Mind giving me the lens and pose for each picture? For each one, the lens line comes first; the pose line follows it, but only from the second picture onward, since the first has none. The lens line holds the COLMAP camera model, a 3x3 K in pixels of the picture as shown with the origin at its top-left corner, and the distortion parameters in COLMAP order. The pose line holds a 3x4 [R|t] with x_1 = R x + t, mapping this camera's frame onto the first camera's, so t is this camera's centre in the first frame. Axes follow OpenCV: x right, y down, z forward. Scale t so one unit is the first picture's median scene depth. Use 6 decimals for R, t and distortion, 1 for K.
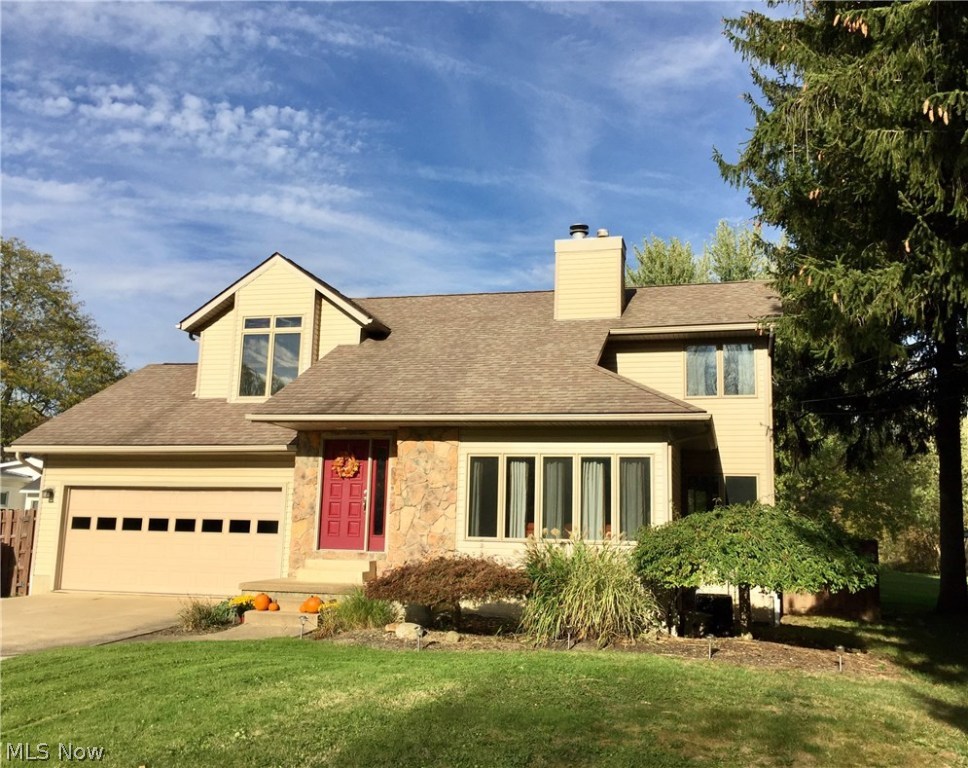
lens RADIAL K [[898.0, 0, 483.9], [0, 898.0, 383.2], [0, 0, 1]] dist [0.047745, 0.000000]
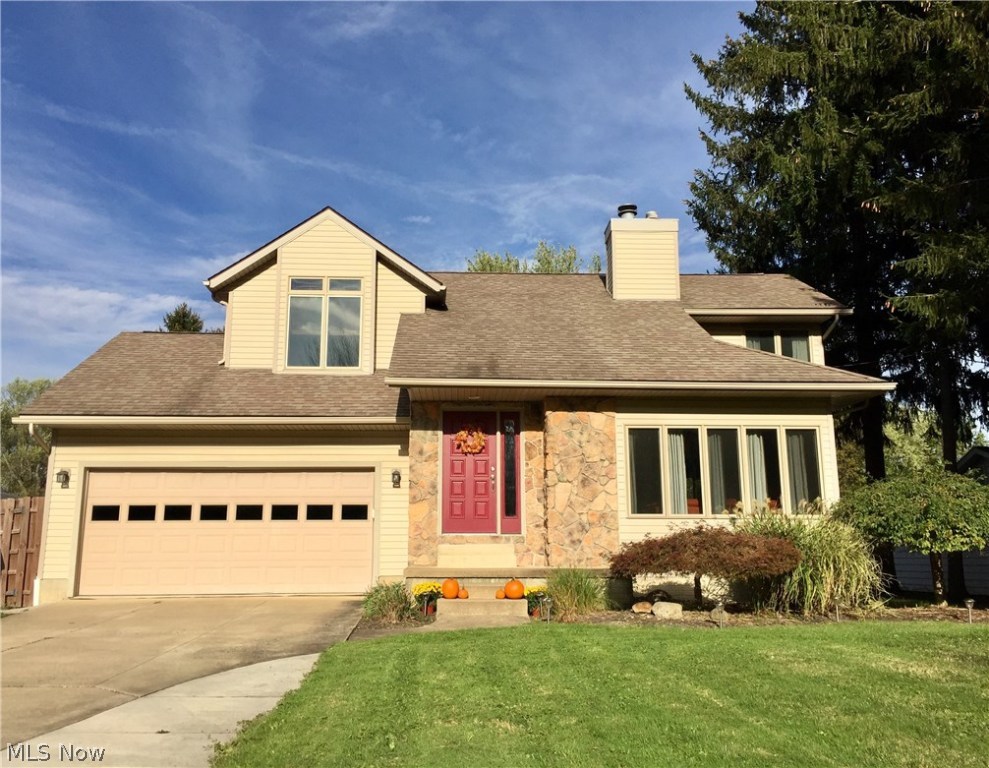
lens RADIAL K [[877.7, 0, 494.7], [0, 877.7, 385.1], [0, 0, 1]] dist [0.047013, 0.014597]
pose [[0.957645, 0.025650, 0.286805, -0.380768], [-0.020985, 0.999593, -0.019327, 0.052988], [-0.287184, 0.012490, 0.957794, 0.151691]]
